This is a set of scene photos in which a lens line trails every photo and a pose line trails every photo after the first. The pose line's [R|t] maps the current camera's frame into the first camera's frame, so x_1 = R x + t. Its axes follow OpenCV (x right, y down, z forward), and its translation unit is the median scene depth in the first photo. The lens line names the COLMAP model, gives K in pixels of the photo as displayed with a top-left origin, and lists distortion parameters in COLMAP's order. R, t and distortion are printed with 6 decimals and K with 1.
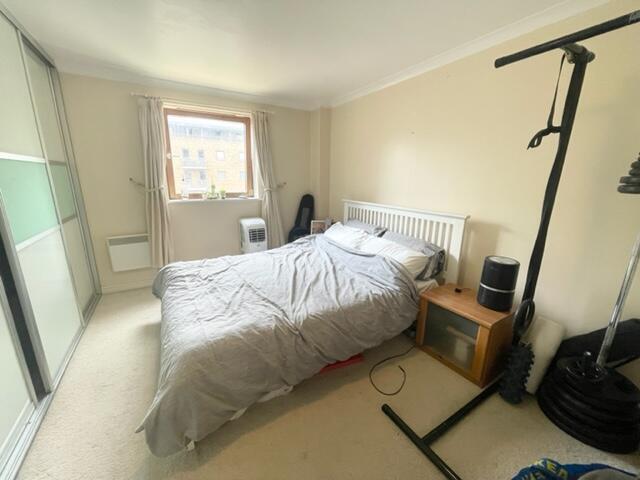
lens RADIAL K [[259.9, 0, 317.4], [0, 259.9, 240.1], [0, 0, 1]] dist [-0.000936, -0.000198]
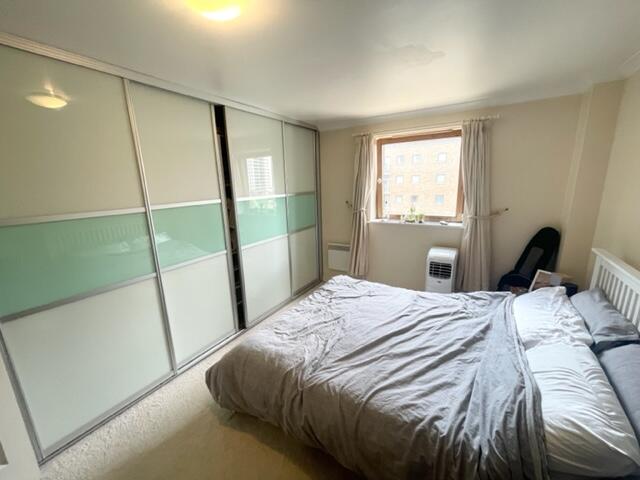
lens RADIAL K [[259.9, 0, 317.4], [0, 259.9, 240.1], [0, 0, 1]] dist [-0.000936, -0.000198]
pose [[0.457187, 0.172534, -0.872475, 0.421586], [-0.175422, 0.979224, 0.101721, -0.178743], [0.871899, 0.106546, 0.477955, 0.325073]]
